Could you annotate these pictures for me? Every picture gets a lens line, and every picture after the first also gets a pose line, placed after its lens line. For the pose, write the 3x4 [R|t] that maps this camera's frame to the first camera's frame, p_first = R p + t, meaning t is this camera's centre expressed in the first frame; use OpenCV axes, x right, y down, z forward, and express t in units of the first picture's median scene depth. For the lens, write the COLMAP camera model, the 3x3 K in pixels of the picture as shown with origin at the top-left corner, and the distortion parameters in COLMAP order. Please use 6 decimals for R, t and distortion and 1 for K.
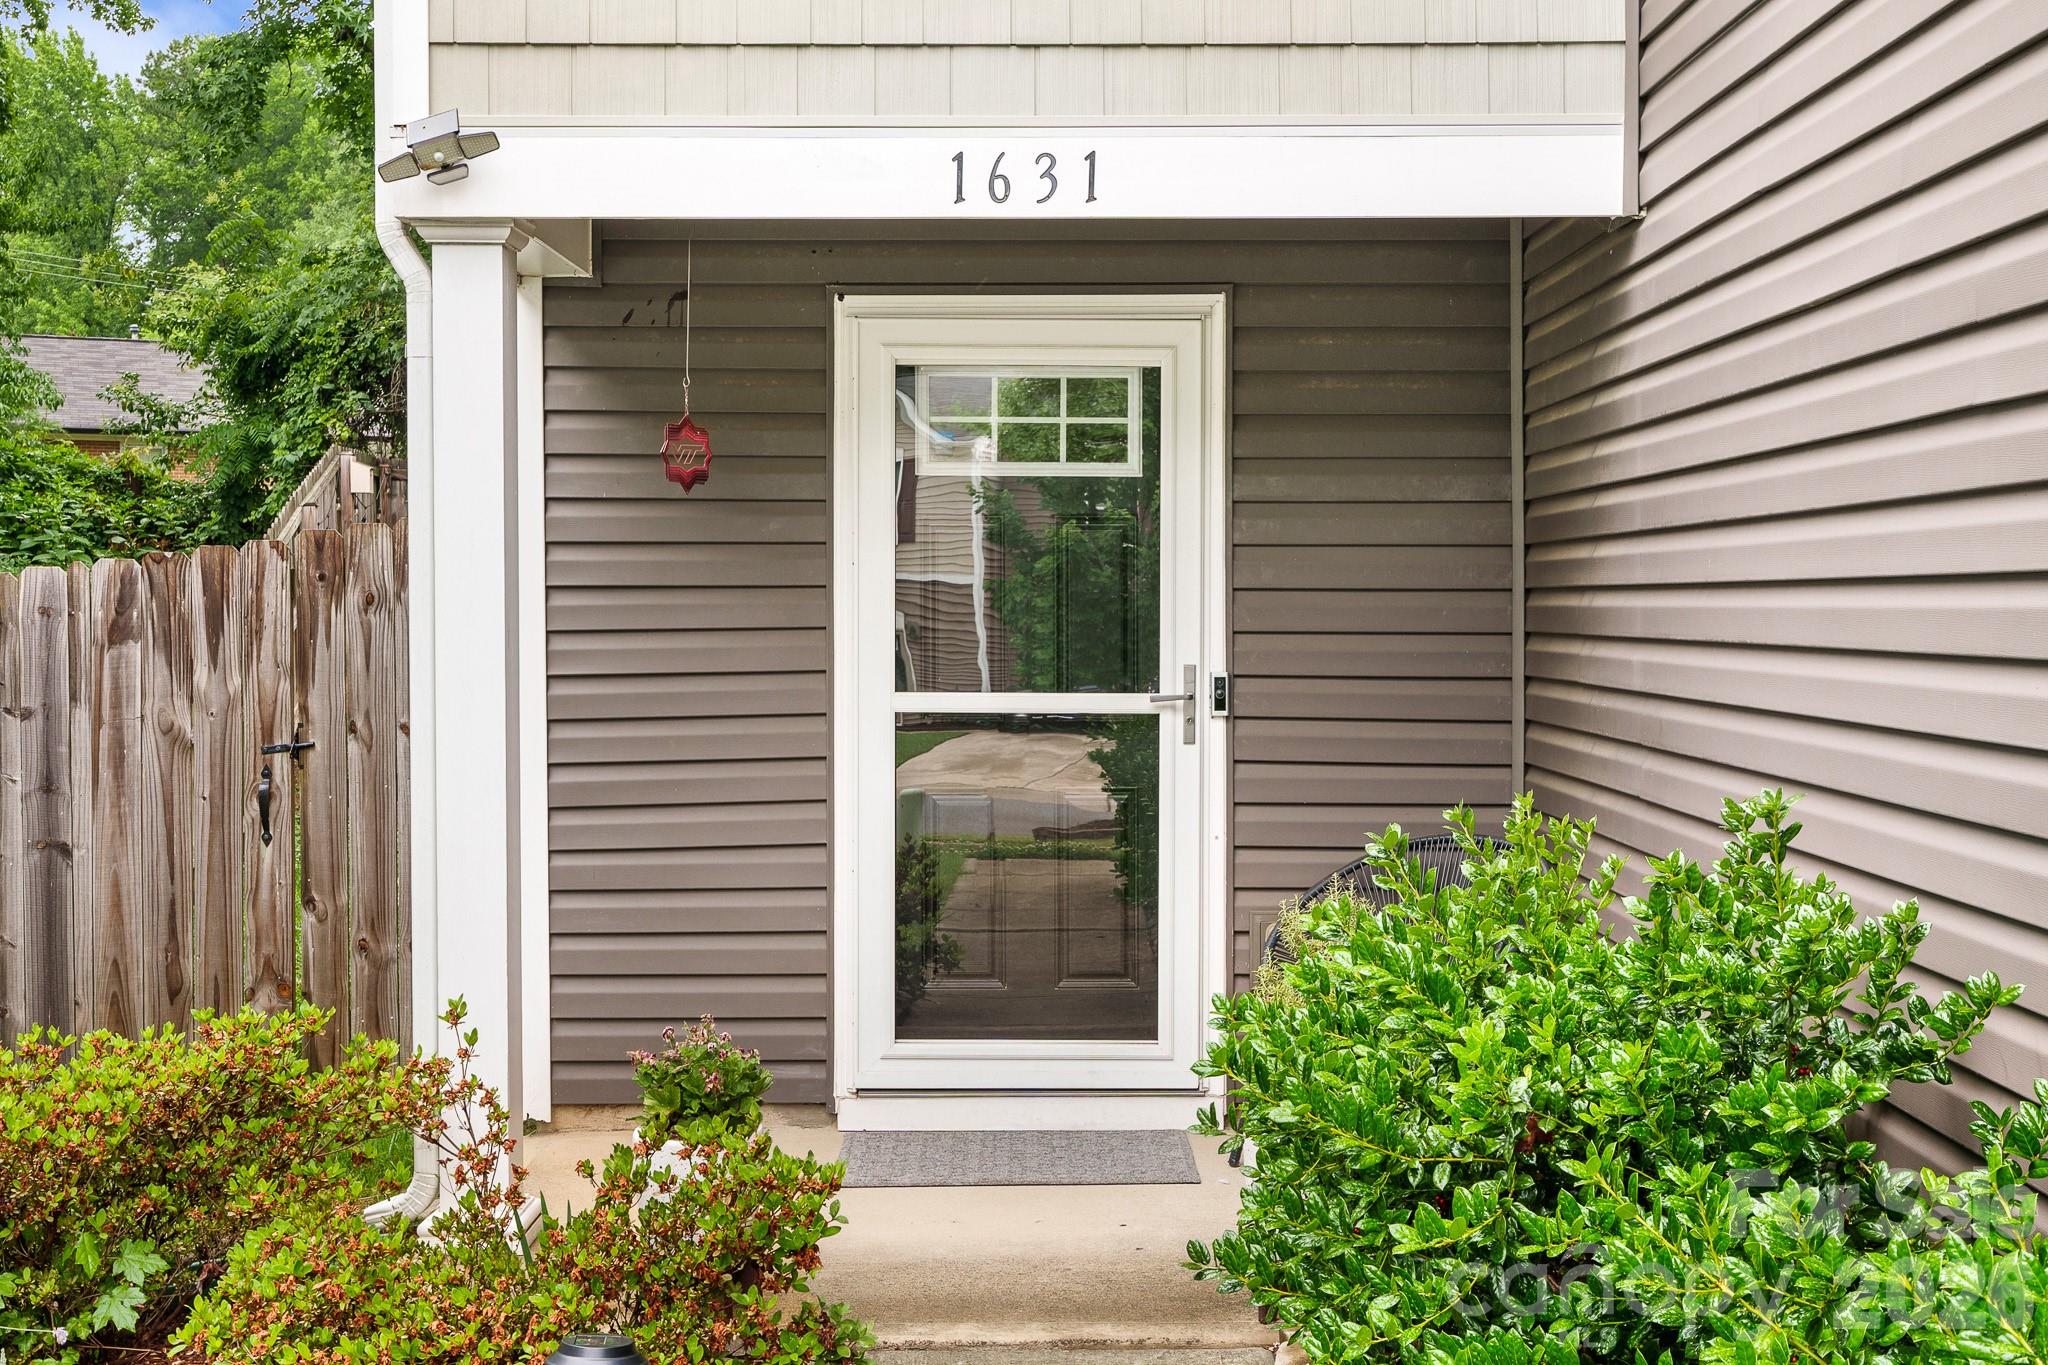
lens RADIAL K [[2646.3, 0, 1035.5], [0, 2646.3, 686.1], [0, 0, 1]] dist [0.009994, 0.000000]
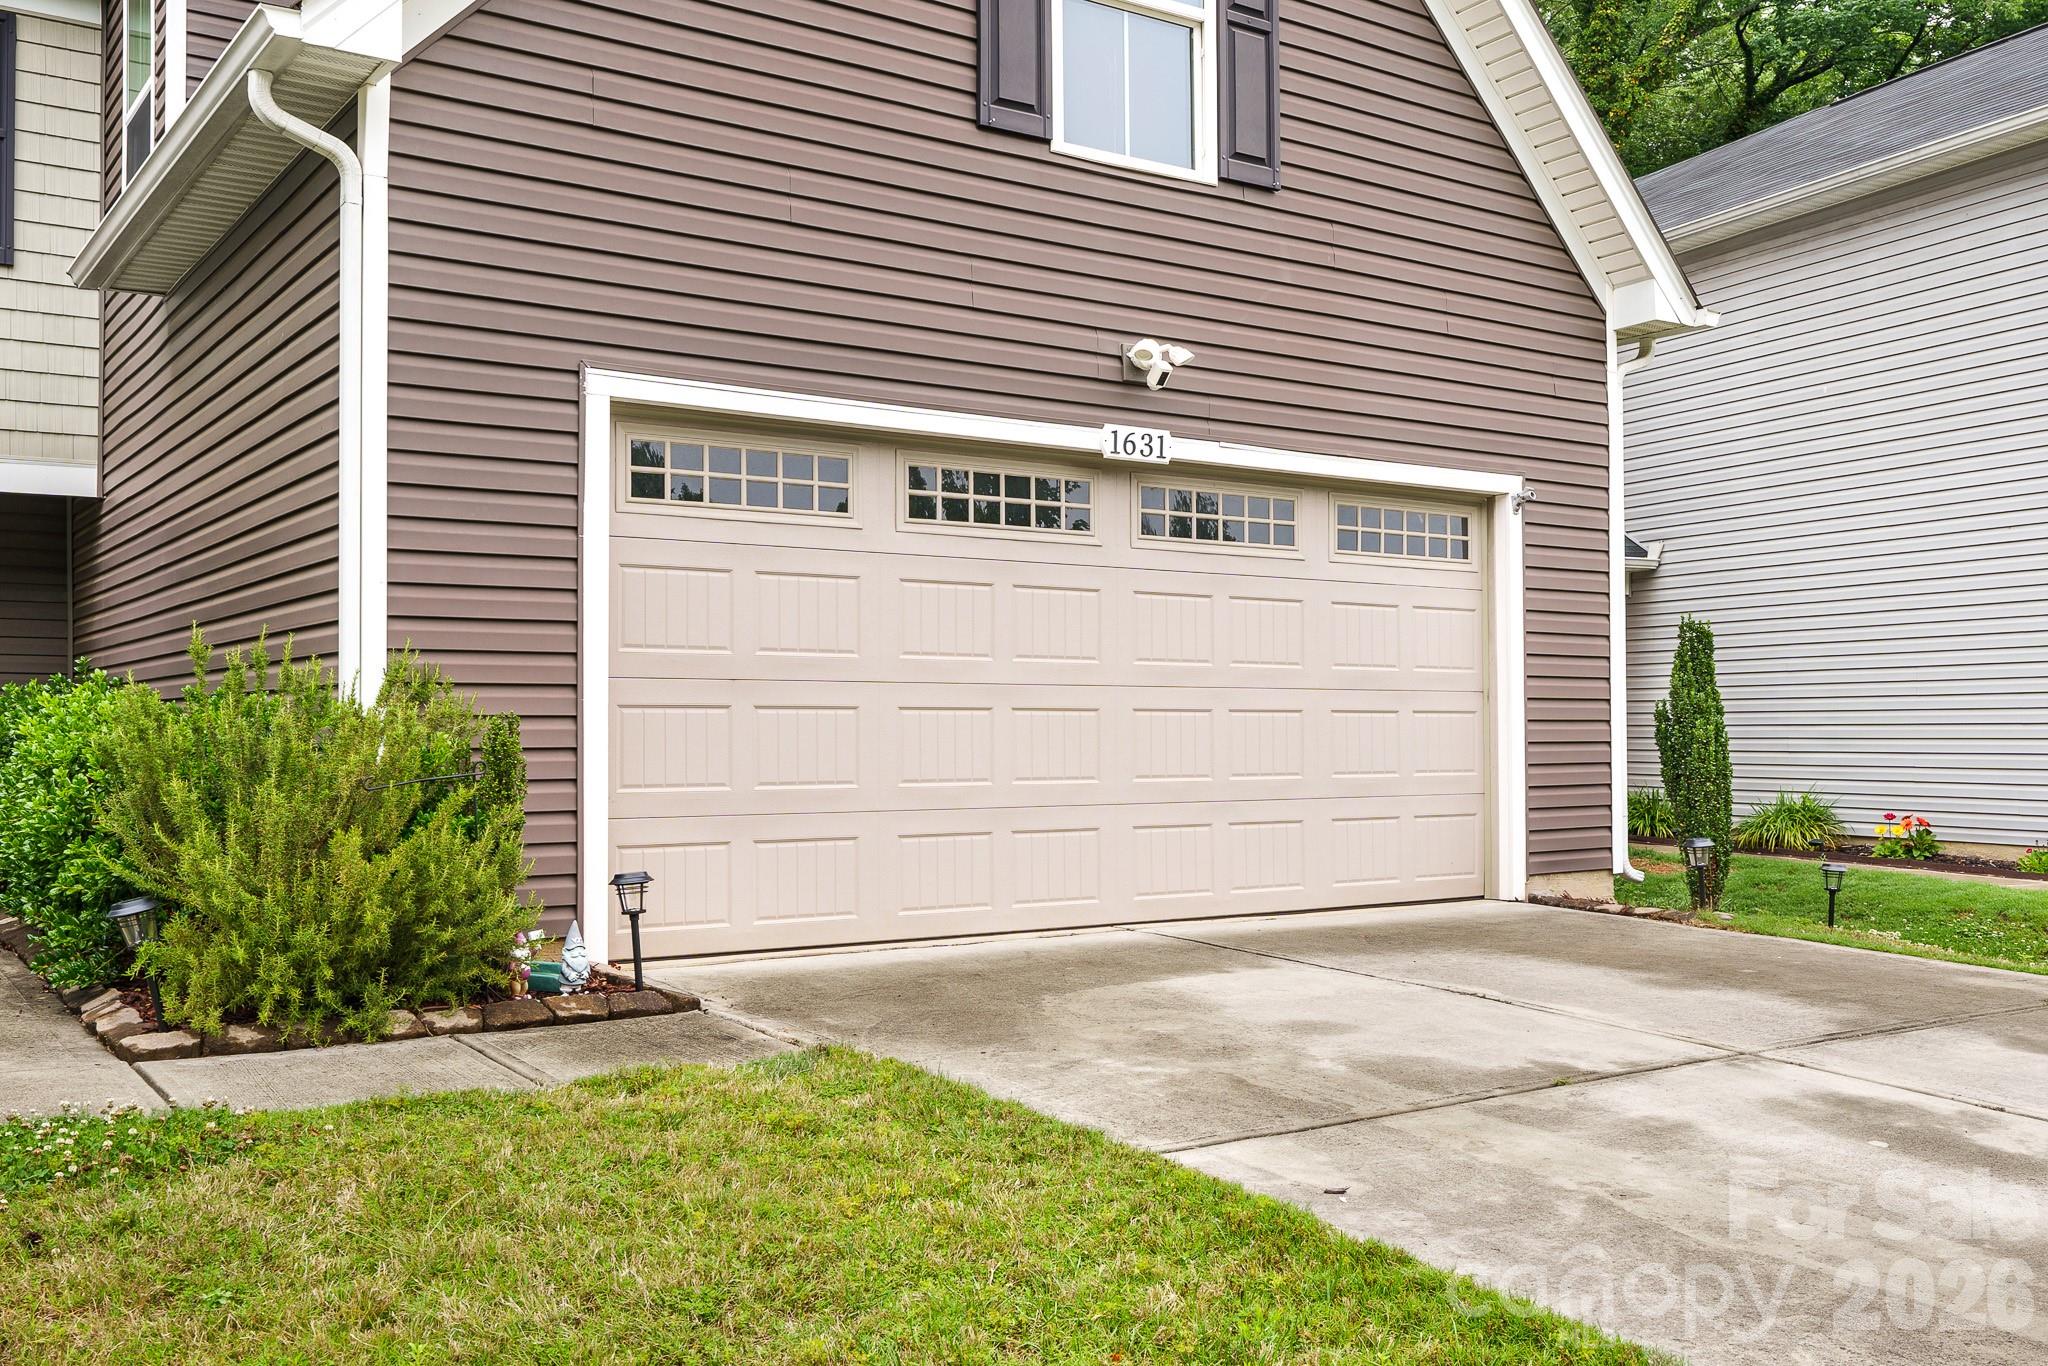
lens RADIAL K [[1821.8, 0, 1022.2], [0, 1821.8, 685.3], [0, 0, 1]] dist [0.006339, 0.005306]
pose [[0.820622, 0.017904, 0.571191, -0.057083], [0.012871, 0.998677, -0.049795, 0.100884], [-0.571326, 0.048215, 0.819305, -0.881212]]
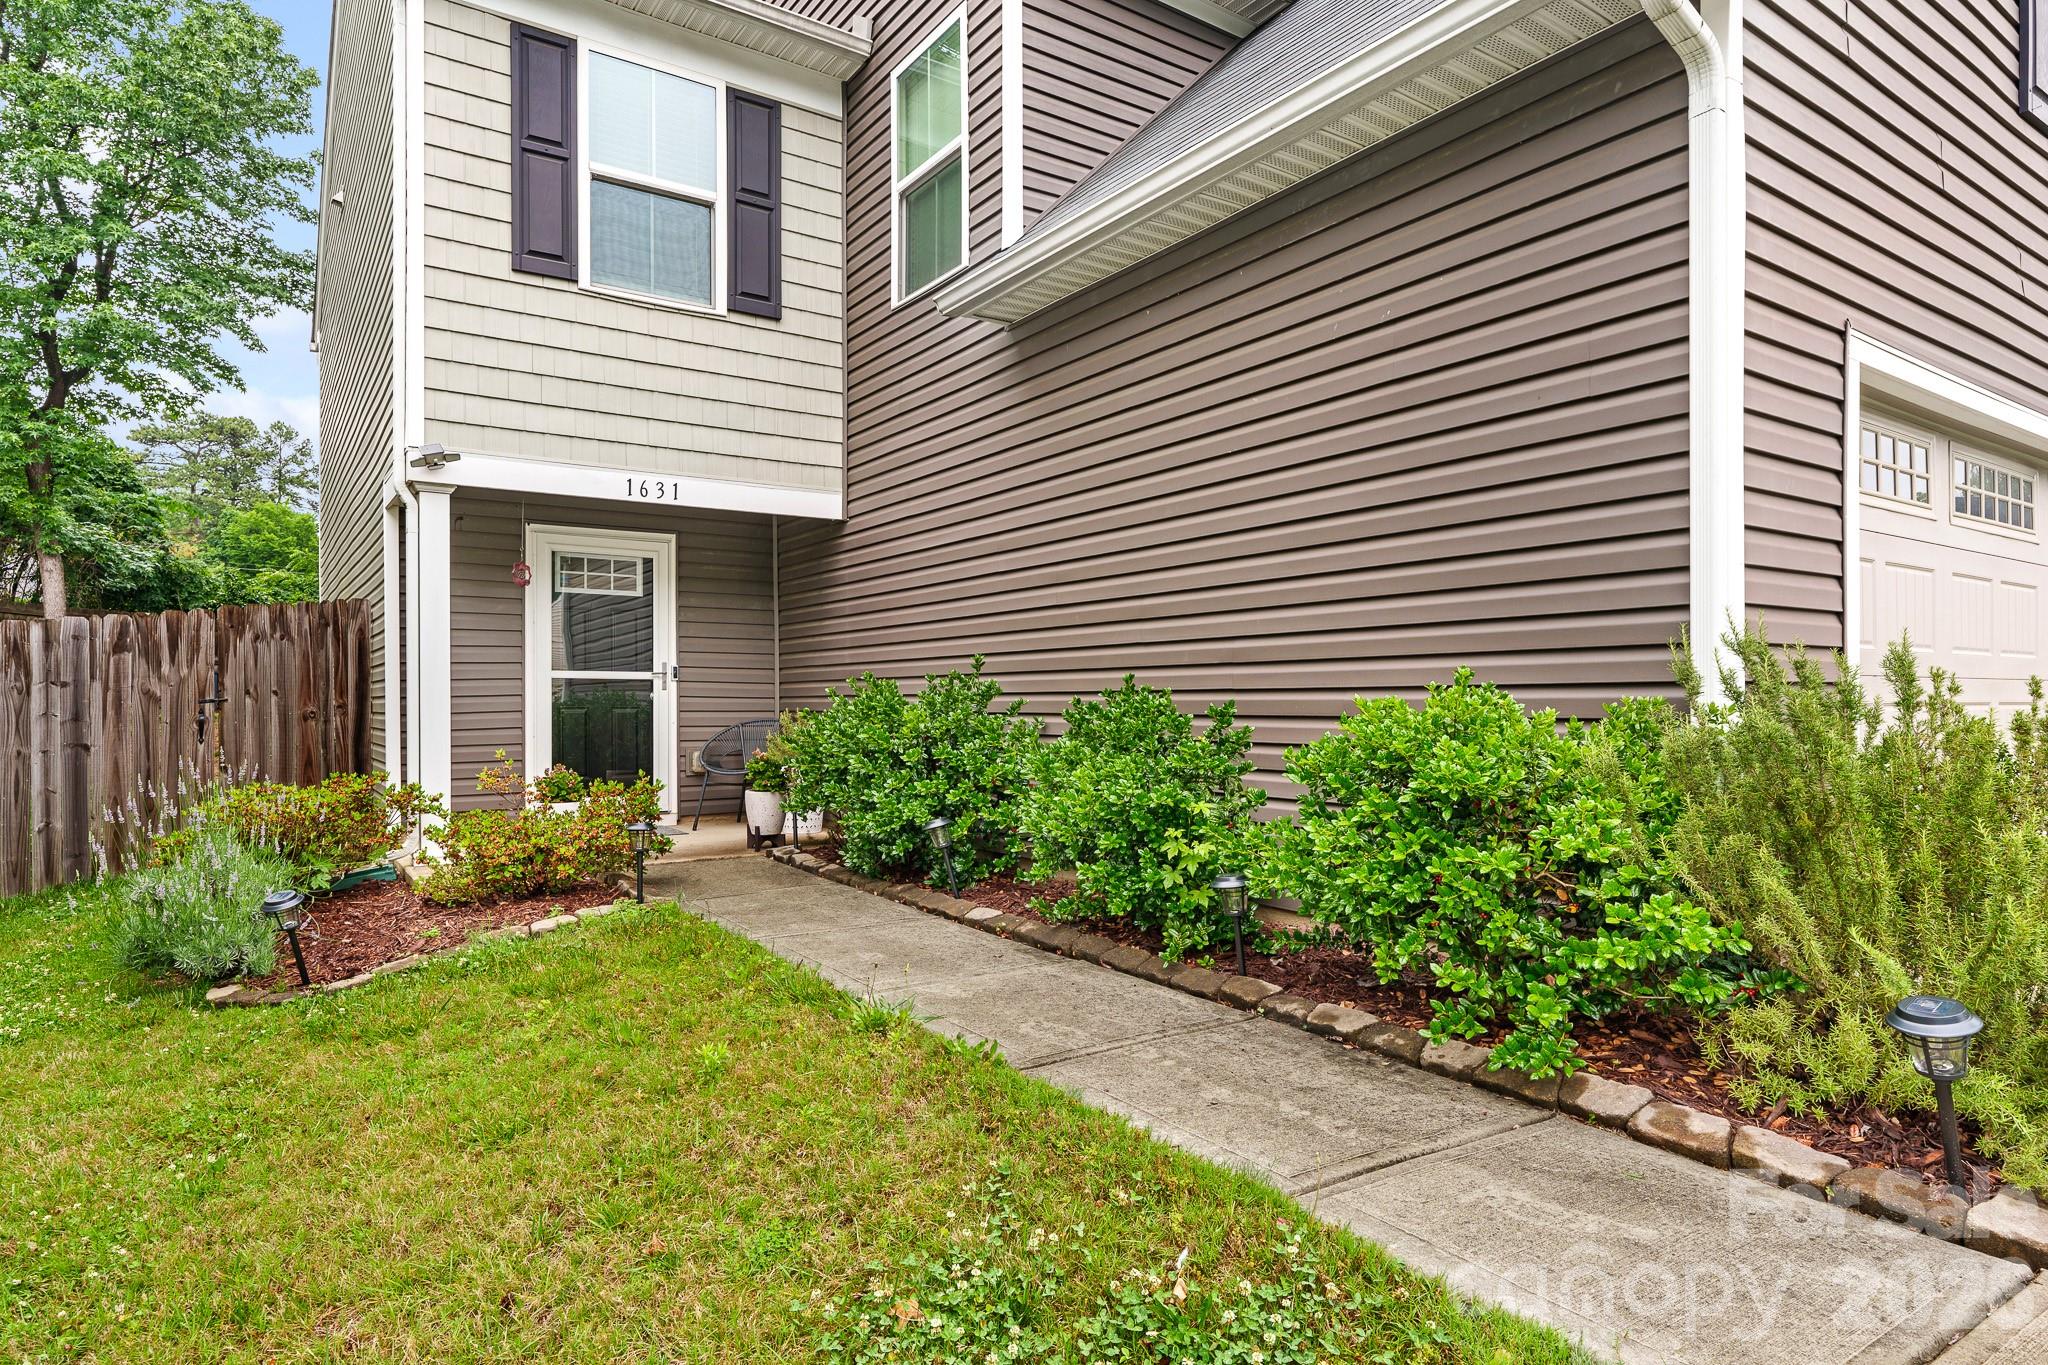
lens RADIAL K [[1126.7, 0, 1028.5], [0, 1126.7, 683.4], [0, 0, 1]] dist [-0.004762, 0.000378]
pose [[0.842356, 0.009232, 0.538843, -0.258692], [0.009467, 0.999445, -0.031924, 0.055937], [-0.538839, 0.031993, 0.841801, -0.229312]]
